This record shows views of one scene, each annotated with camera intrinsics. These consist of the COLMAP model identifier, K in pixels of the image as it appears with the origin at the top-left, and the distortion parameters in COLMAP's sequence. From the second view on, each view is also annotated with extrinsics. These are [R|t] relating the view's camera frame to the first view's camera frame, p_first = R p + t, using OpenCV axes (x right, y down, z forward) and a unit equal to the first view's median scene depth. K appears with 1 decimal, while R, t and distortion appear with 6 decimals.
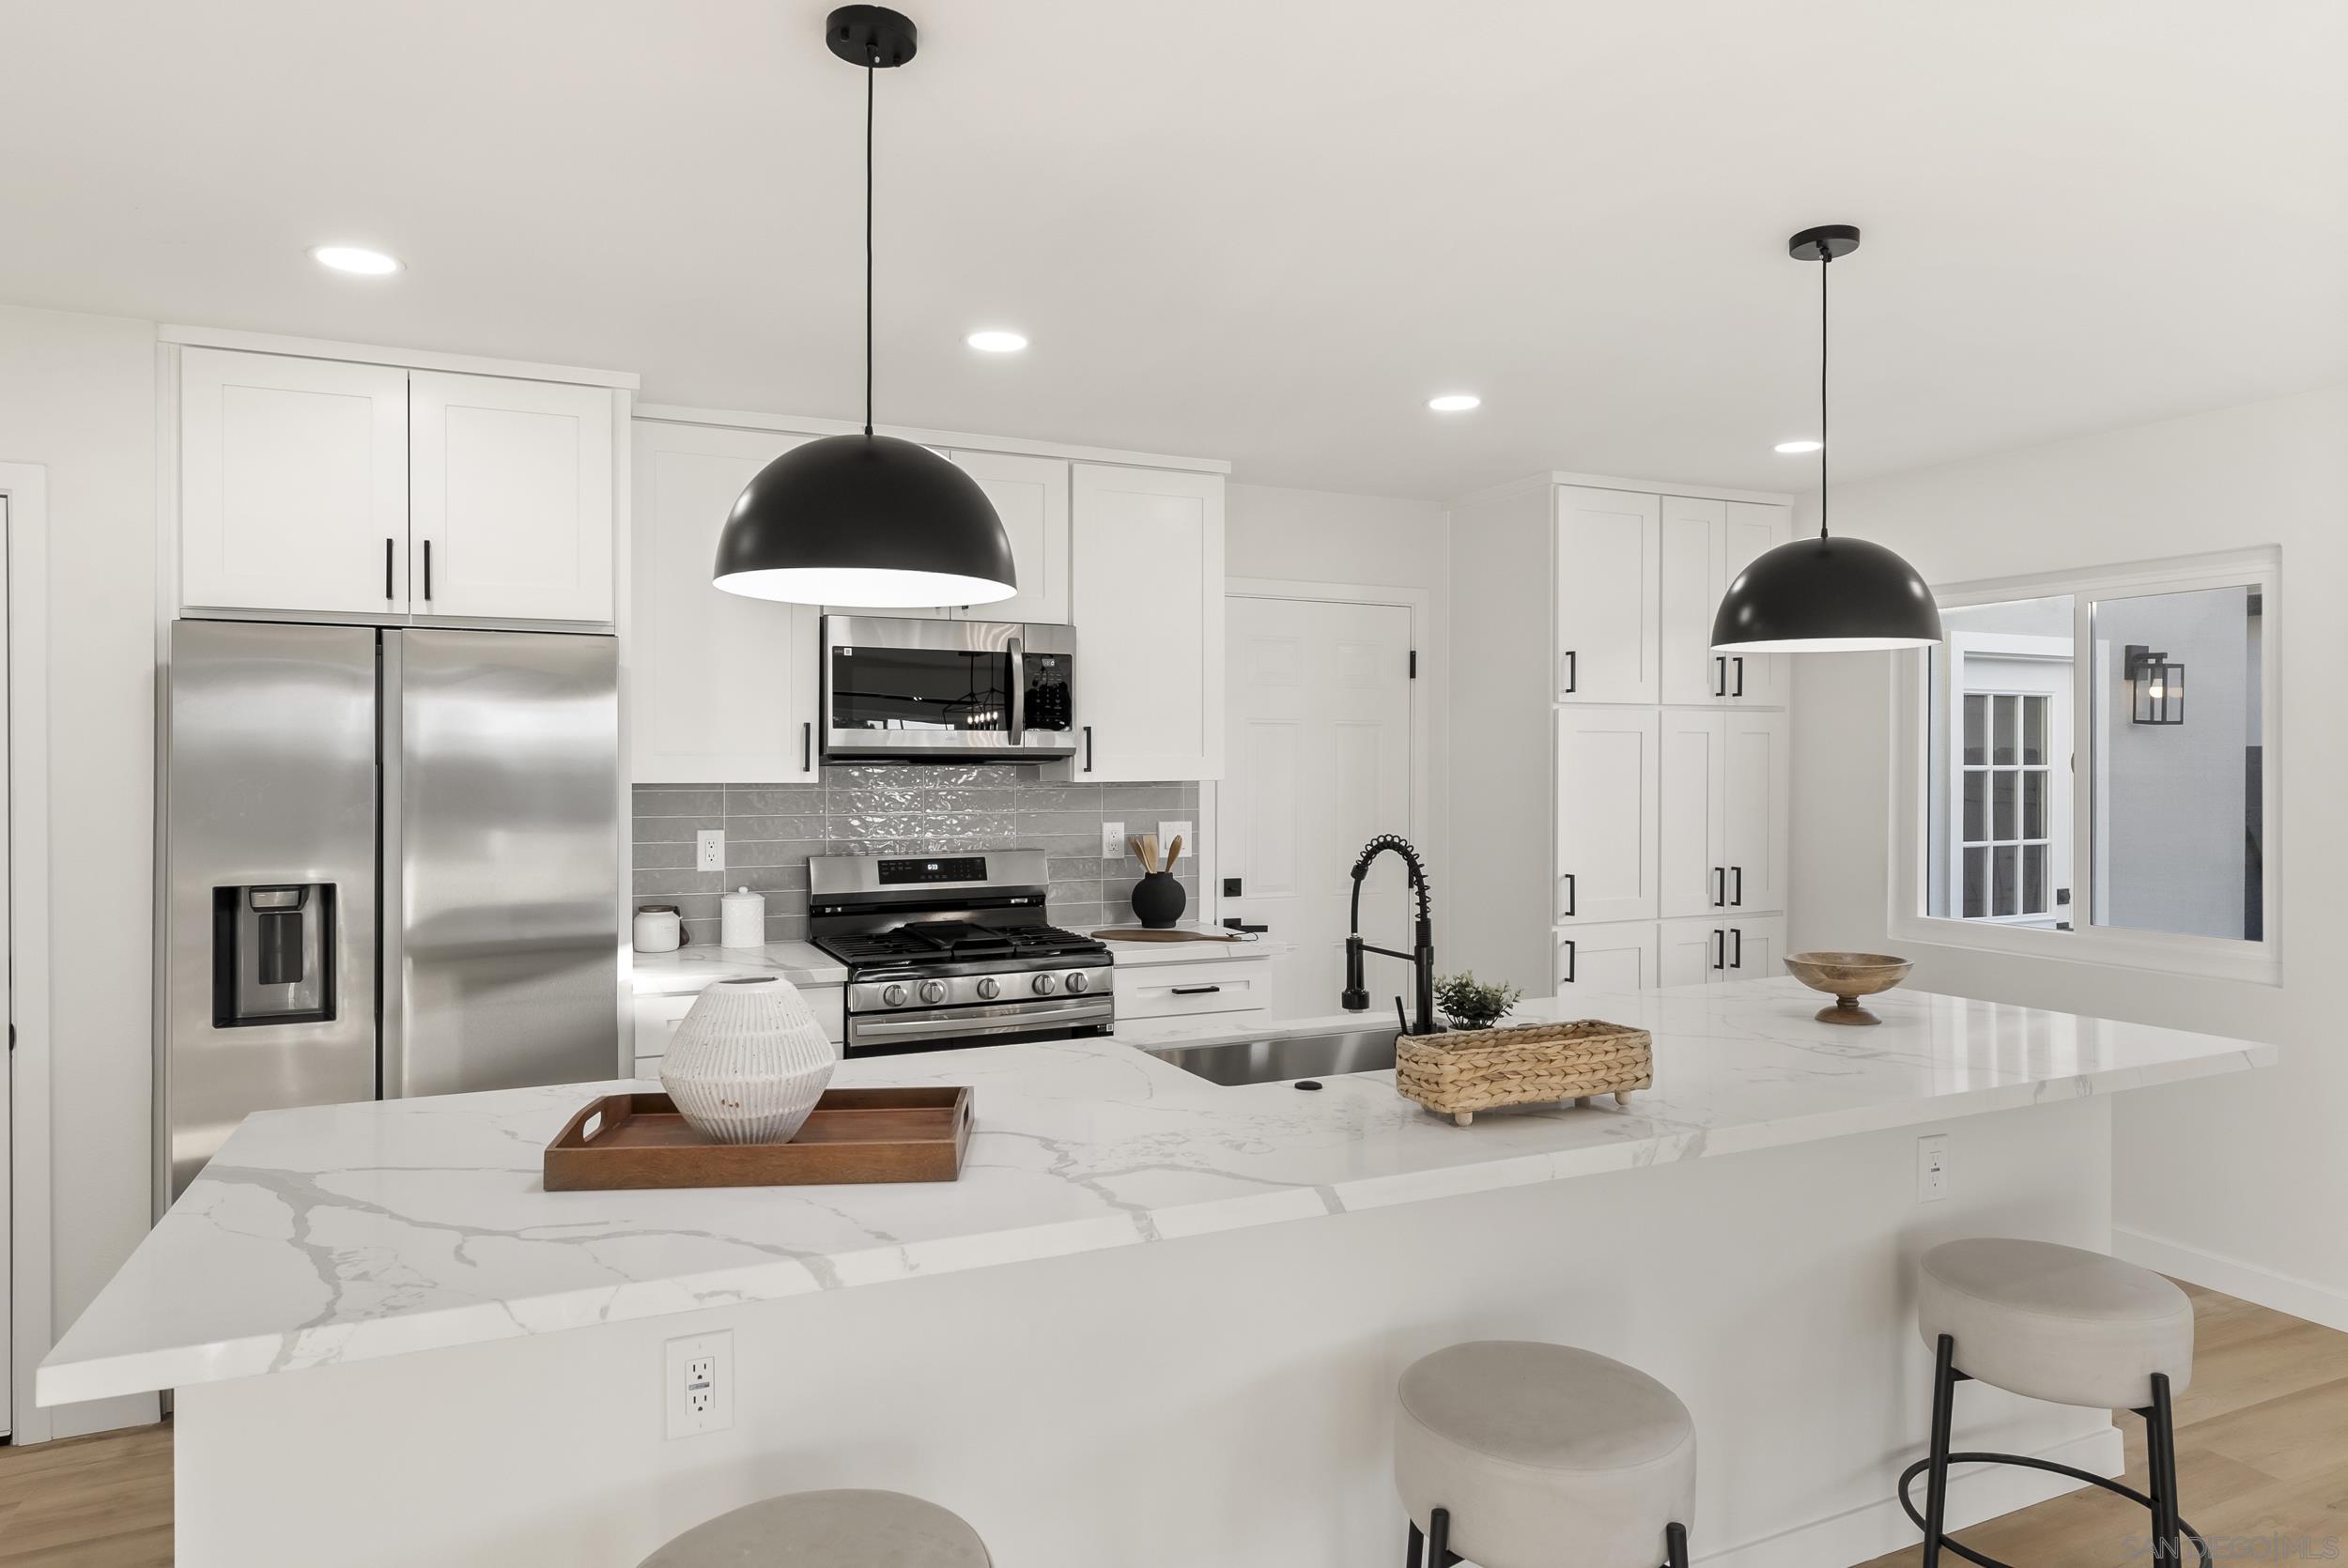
lens RADIAL K [[1424.7, 0, 1184.0], [0, 1424.7, 760.3], [0, 0, 1]] dist [-0.004693, -0.001784]
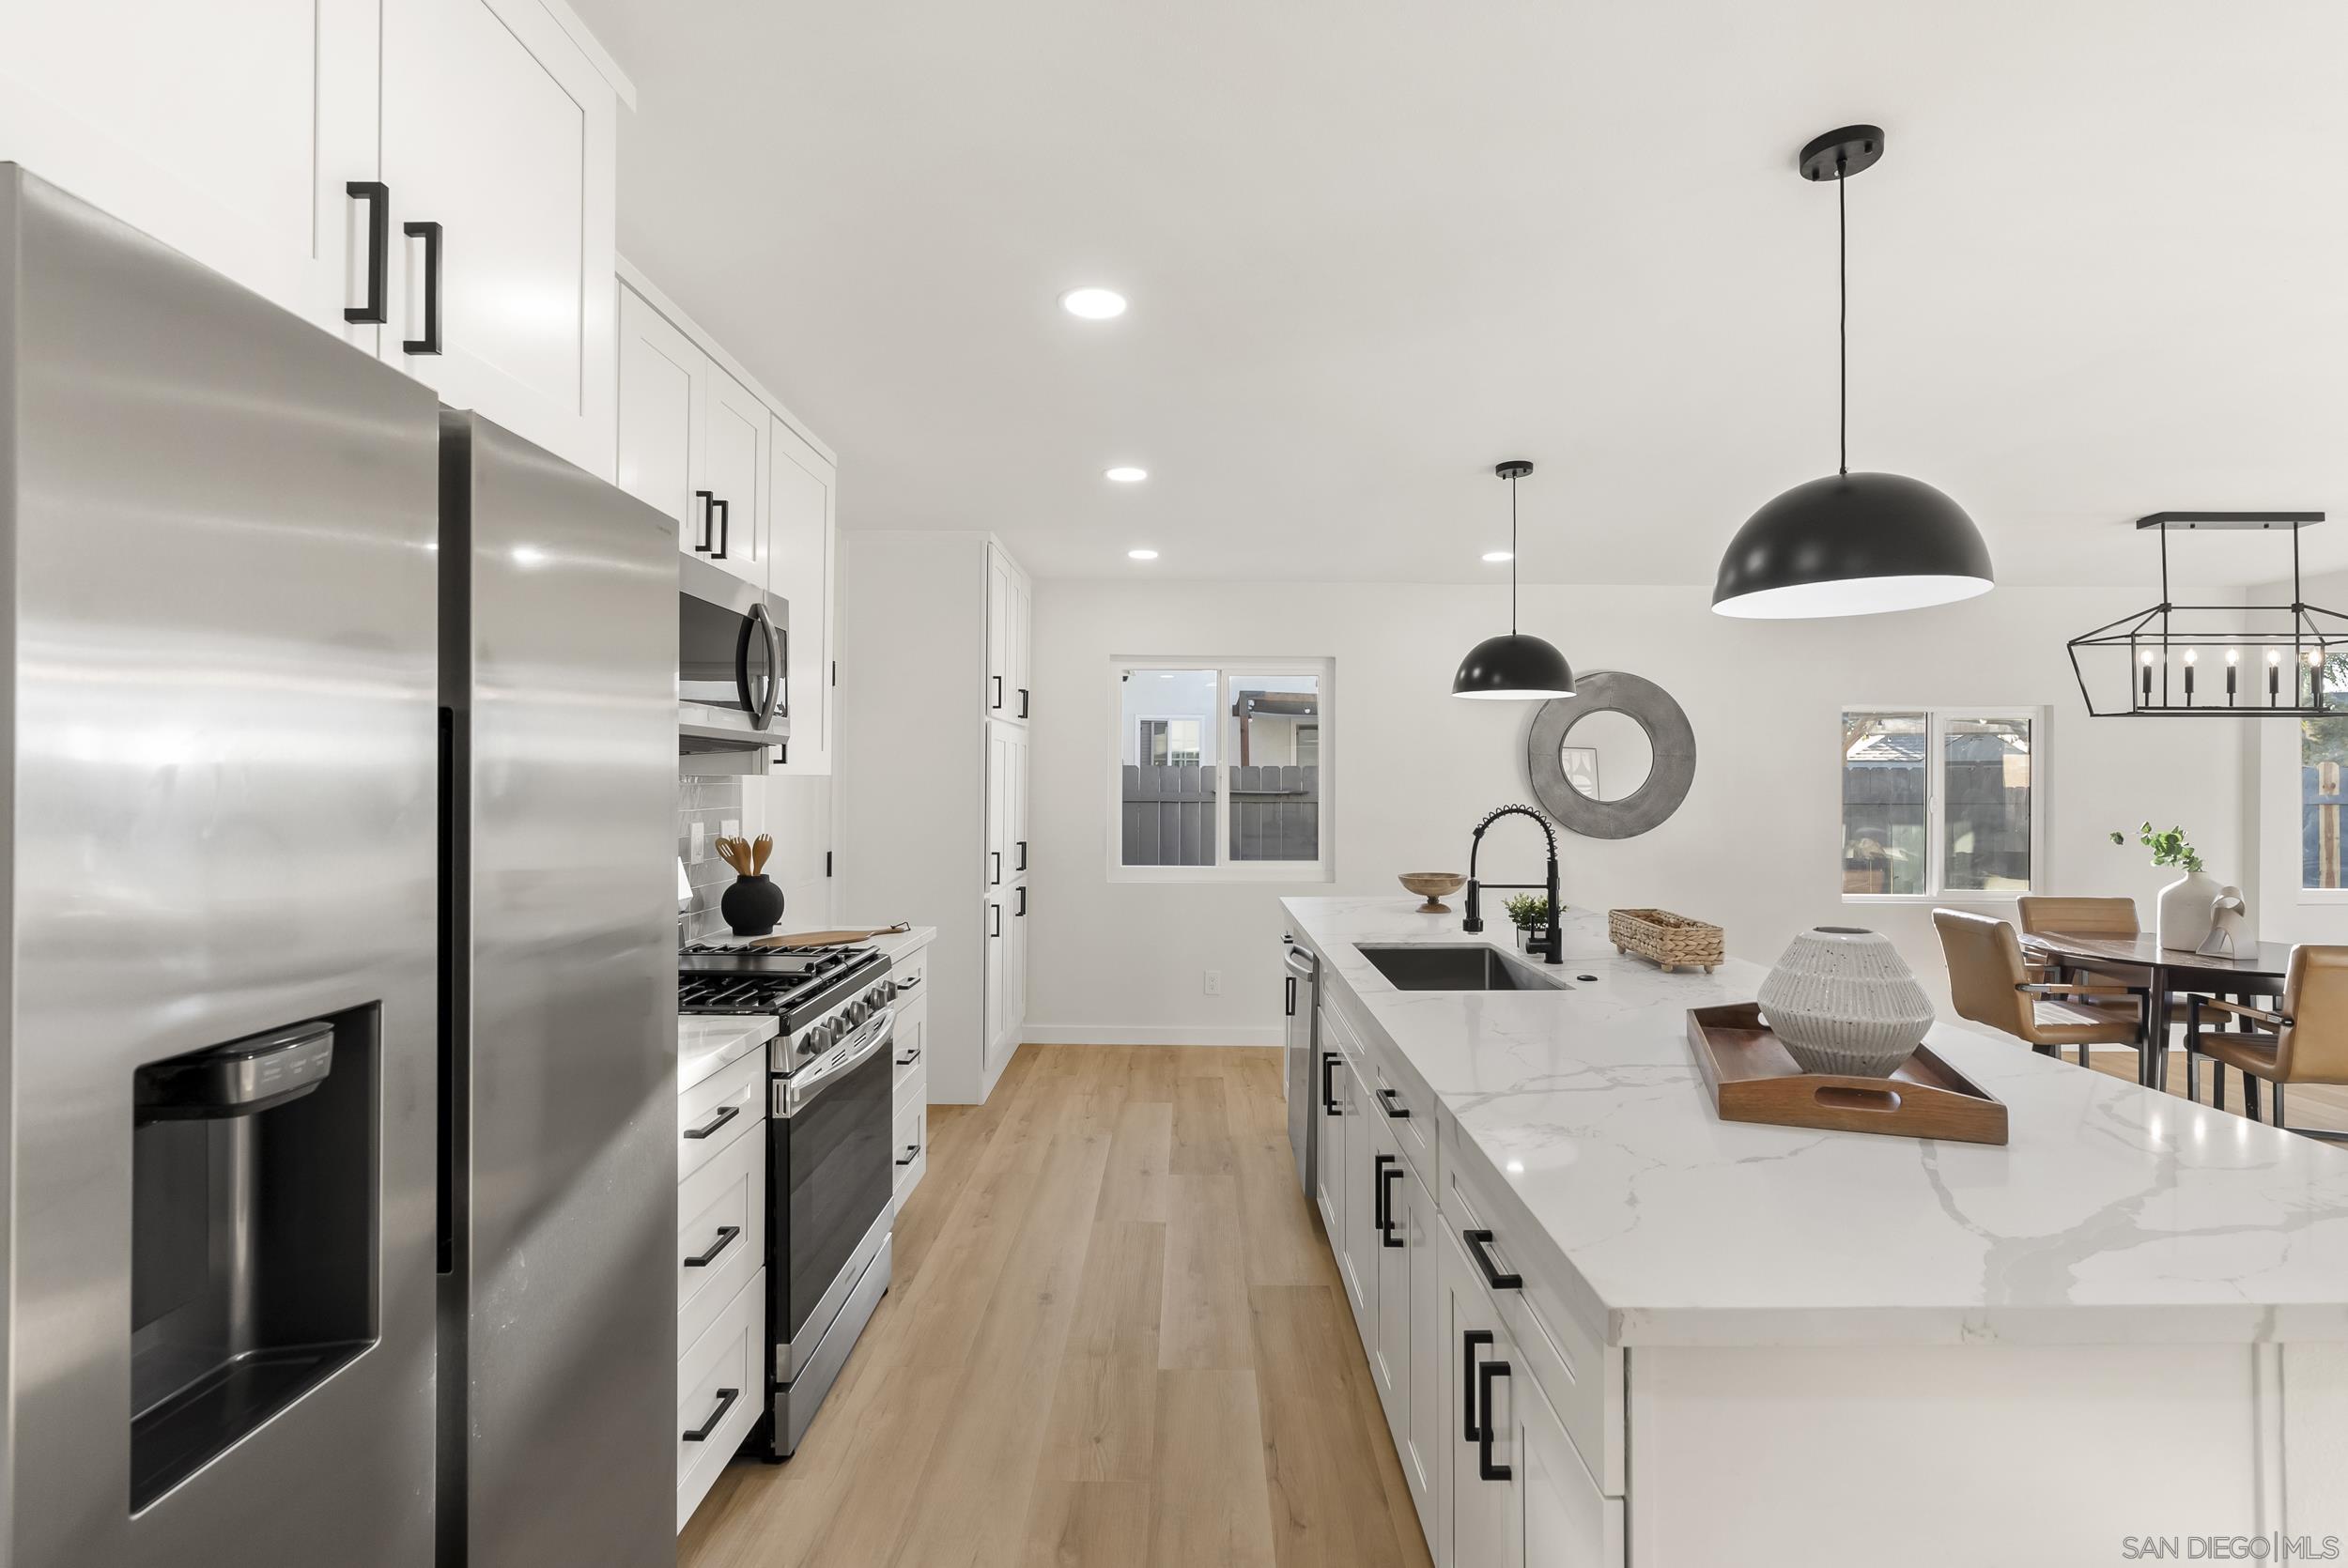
lens RADIAL K [[1060.1, 0, 1171.5], [0, 1060.1, 780.2], [0, 0, 1]] dist [-0.004096, -0.000159]
pose [[0.424719, 0.003195, 0.905320, -0.576911], [-0.003481, 0.999992, -0.001896, 0.019252], [-0.905319, -0.002346, 0.424726, 0.507410]]
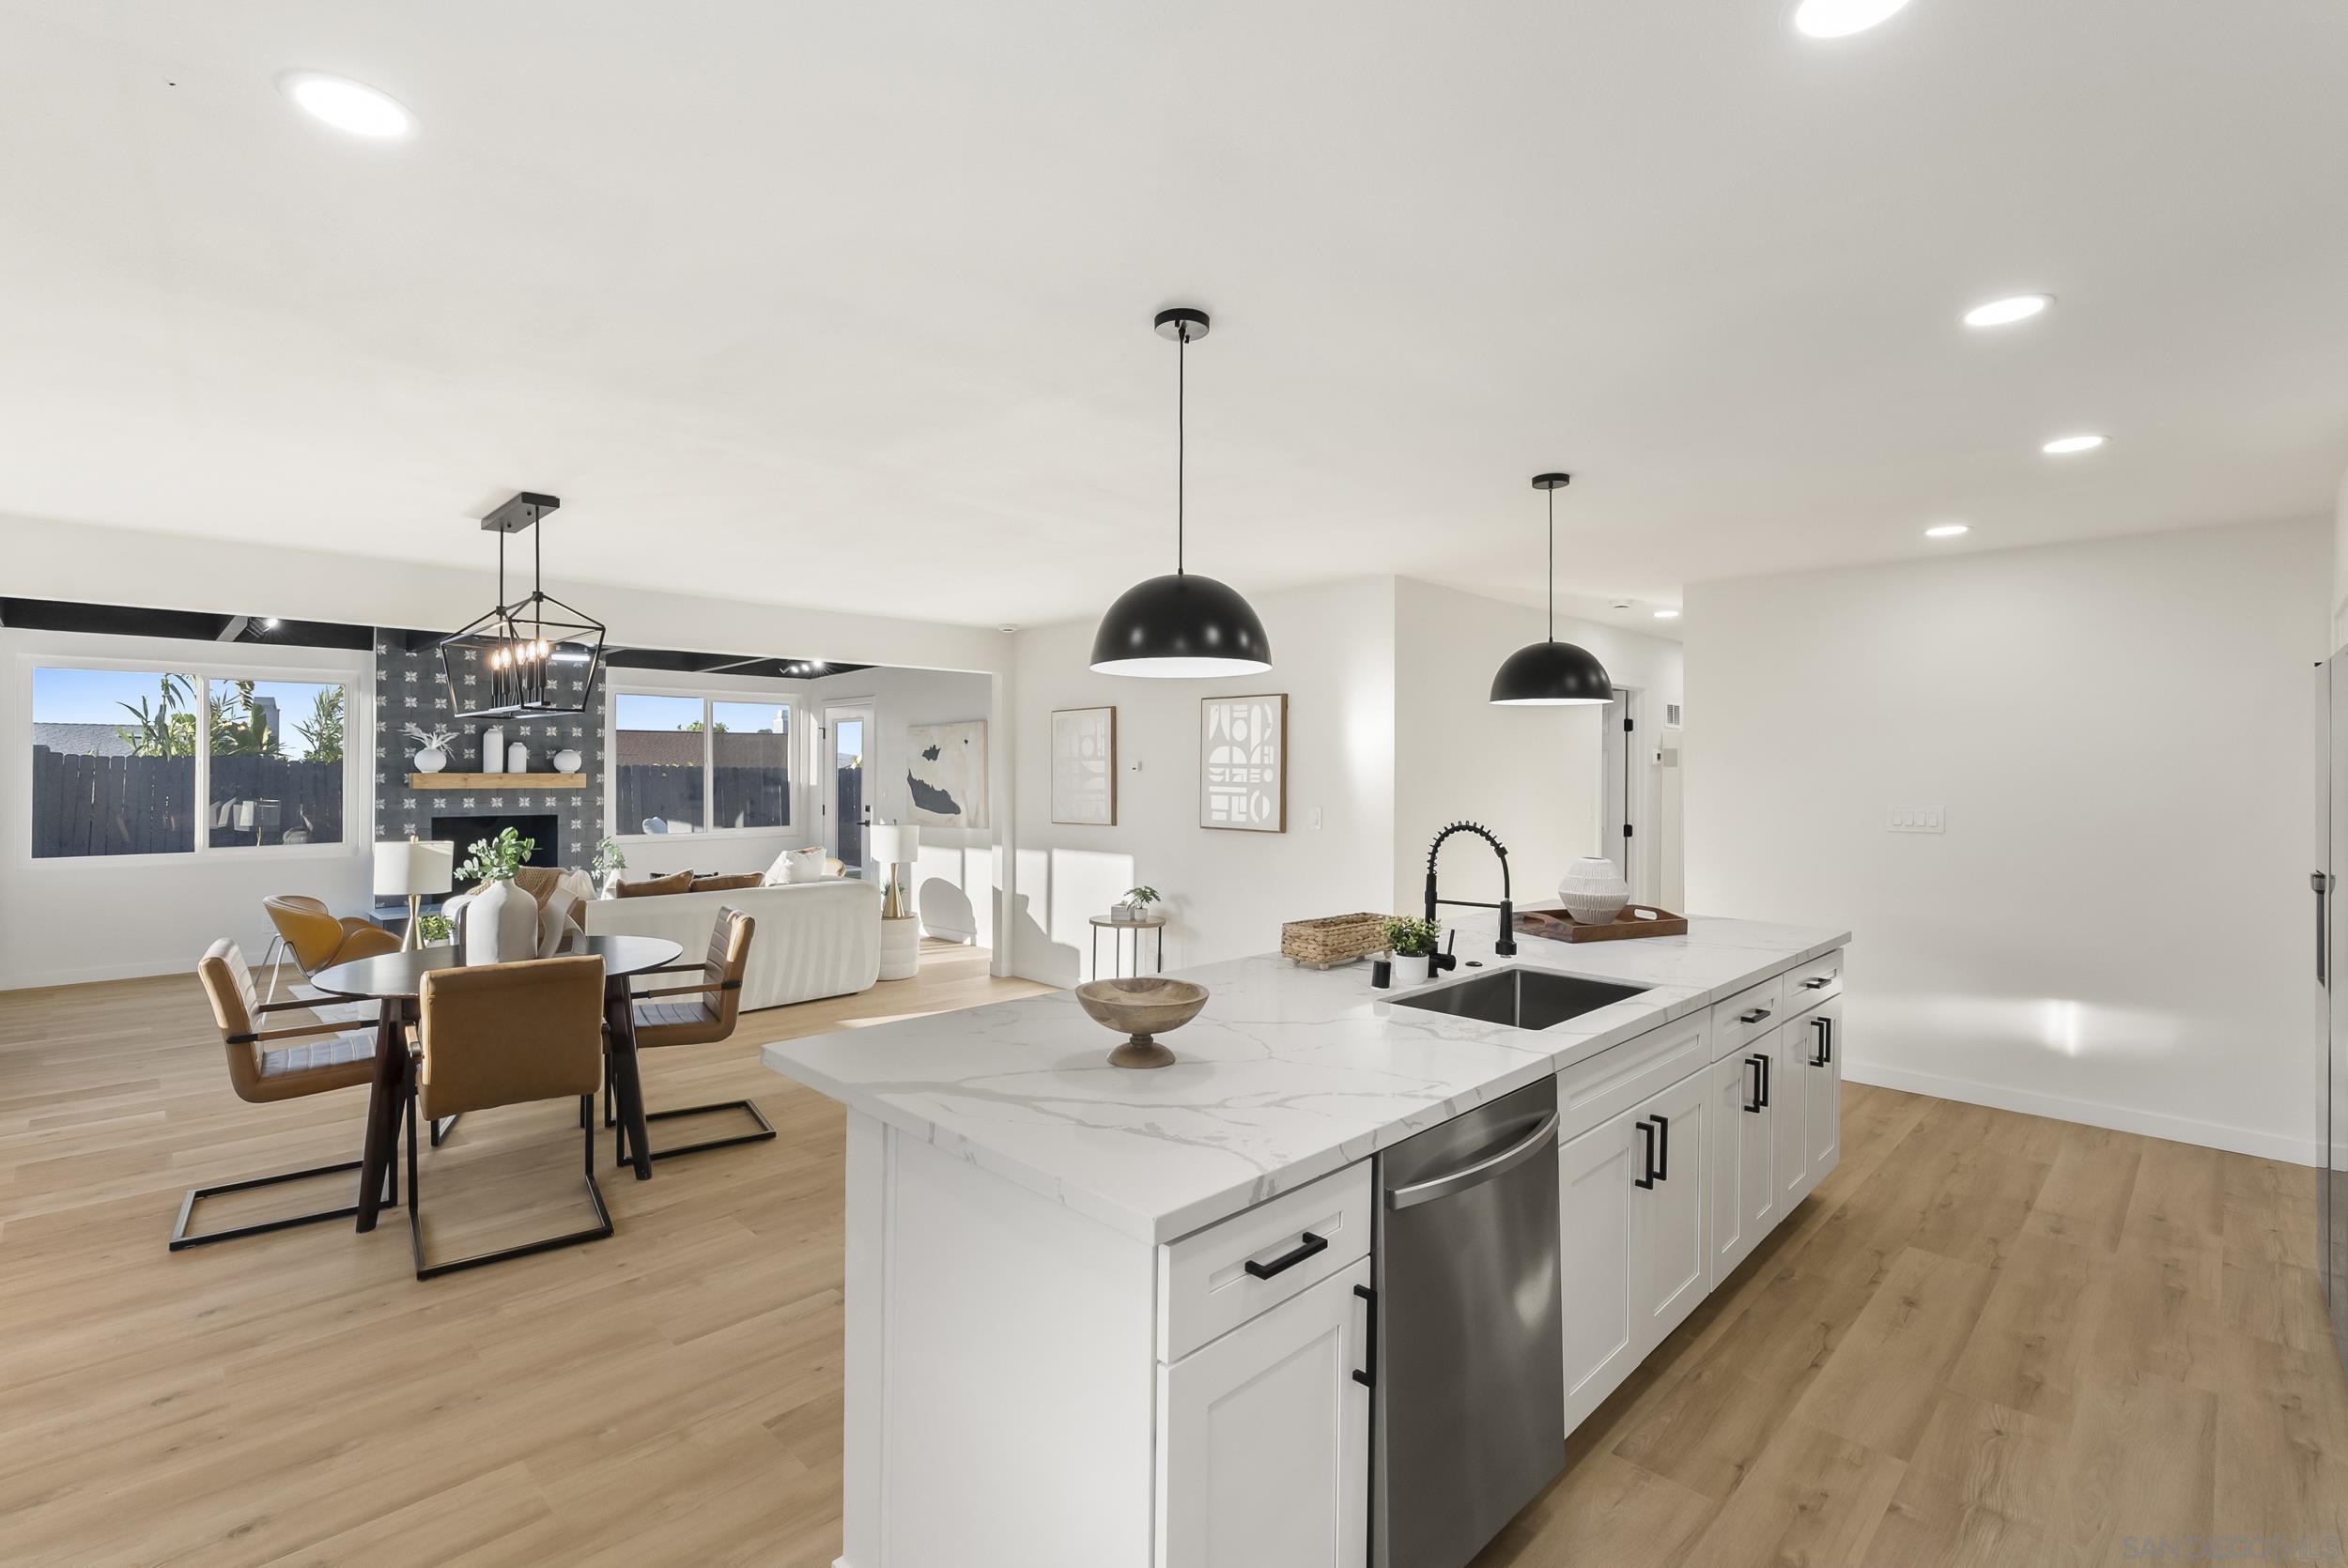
lens RADIAL K [[1077.8, 0, 1167.9], [0, 1077.8, 765.2], [0, 0, 1]] dist [-0.001387, 0.000578]
pose [[-0.938563, -0.005509, -0.345064, 0.469999], [-0.004288, 0.999982, -0.004301, 0.001974], [0.345081, -0.002557, -0.938569, 1.131731]]
